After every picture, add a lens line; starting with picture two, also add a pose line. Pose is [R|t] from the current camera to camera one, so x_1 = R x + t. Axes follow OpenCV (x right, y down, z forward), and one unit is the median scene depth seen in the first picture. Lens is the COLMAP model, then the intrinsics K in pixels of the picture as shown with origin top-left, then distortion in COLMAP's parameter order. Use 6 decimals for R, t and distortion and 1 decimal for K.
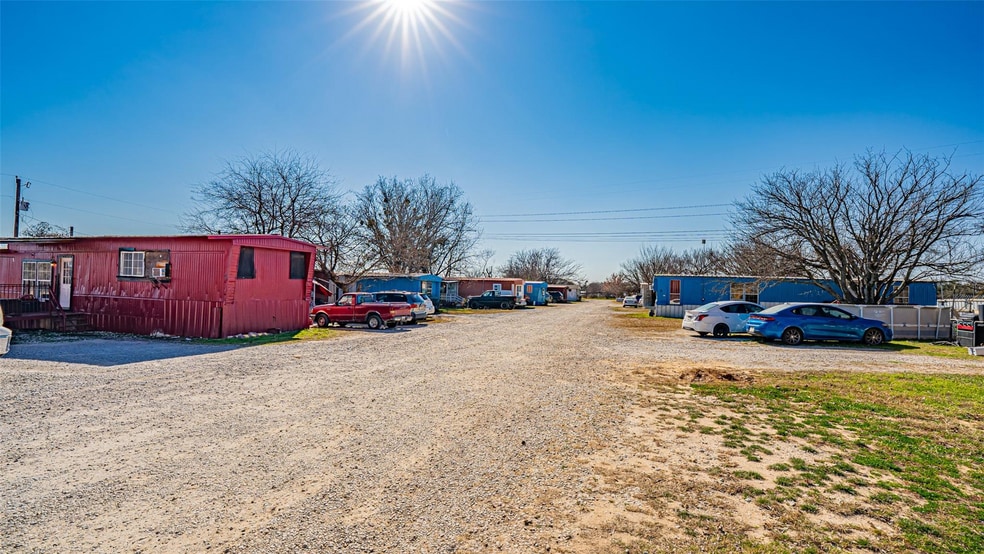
lens RADIAL K [[456.8, 0, 487.6], [0, 456.8, 277.6], [0, 0, 1]] dist [-0.078028, 0.031850]
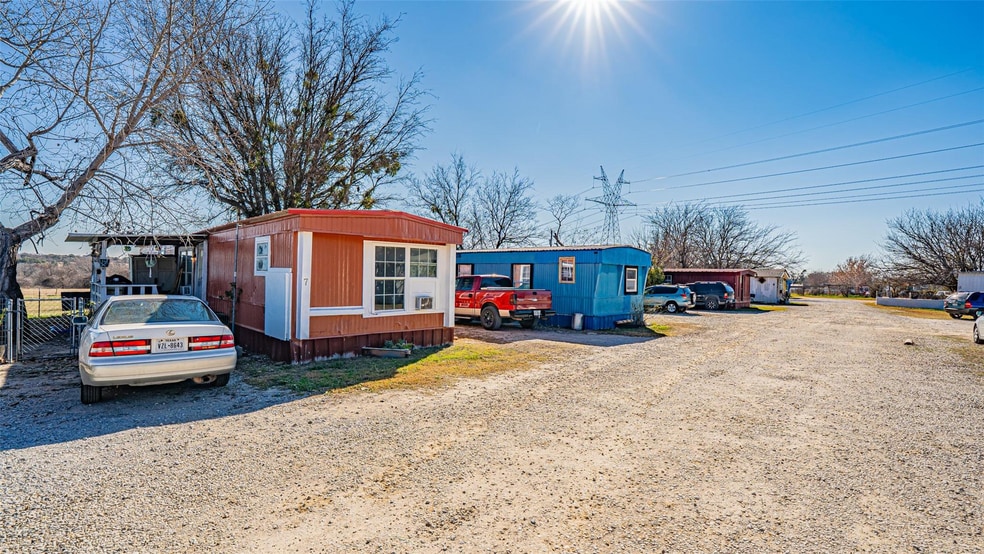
lens RADIAL K [[456.8, 0, 487.6], [0, 456.8, 277.6], [0, 0, 1]] dist [-0.078028, 0.031850]
pose [[0.917804, -0.005367, -0.396997, 0.080878], [0.010948, 0.999871, 0.011793, 0.012944], [0.396882, -0.015170, 0.917744, 0.363096]]
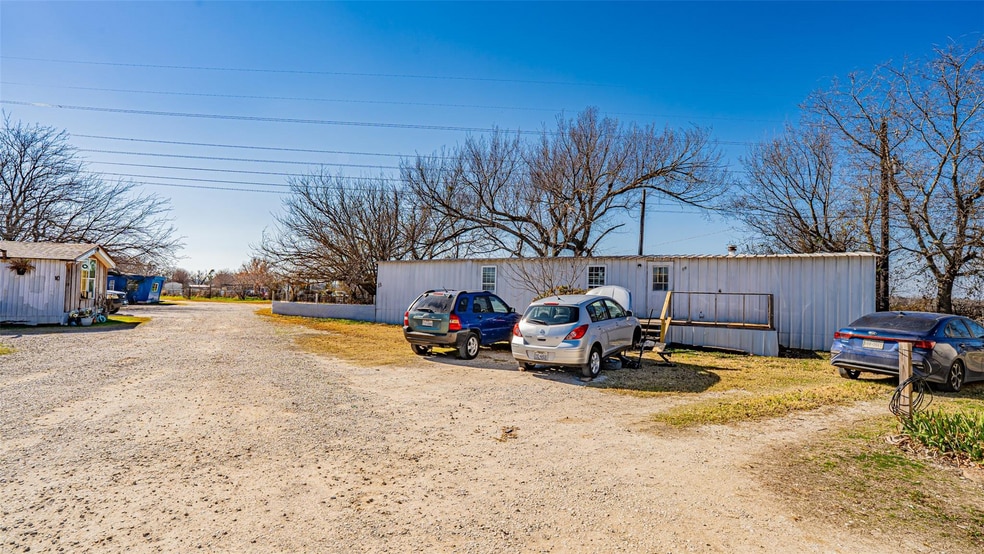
lens RADIAL K [[456.8, 0, 487.6], [0, 456.8, 277.6], [0, 0, 1]] dist [-0.078028, 0.031850]
pose [[0.728932, 0.008900, 0.684528, 0.155101], [-0.016309, 0.999857, 0.004367, 0.022062], [-0.684392, -0.014347, 0.728973, 0.579687]]
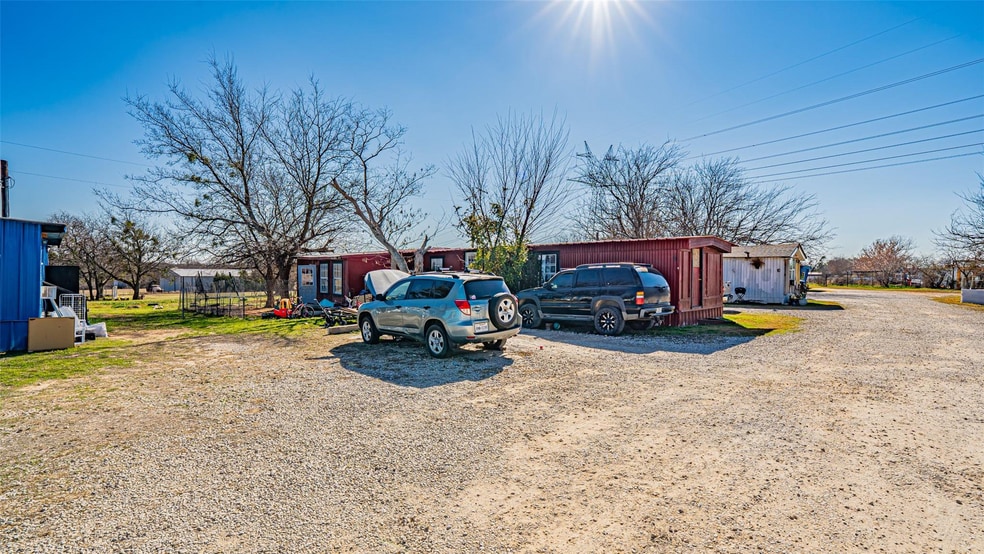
lens RADIAL K [[456.8, 0, 487.6], [0, 456.8, 277.6], [0, 0, 1]] dist [-0.078028, 0.031850]
pose [[0.906481, -0.018782, -0.421828, 0.115290], [0.031188, 0.999260, 0.022530, 0.019794], [0.421093, -0.033579, 0.906396, 0.542324]]
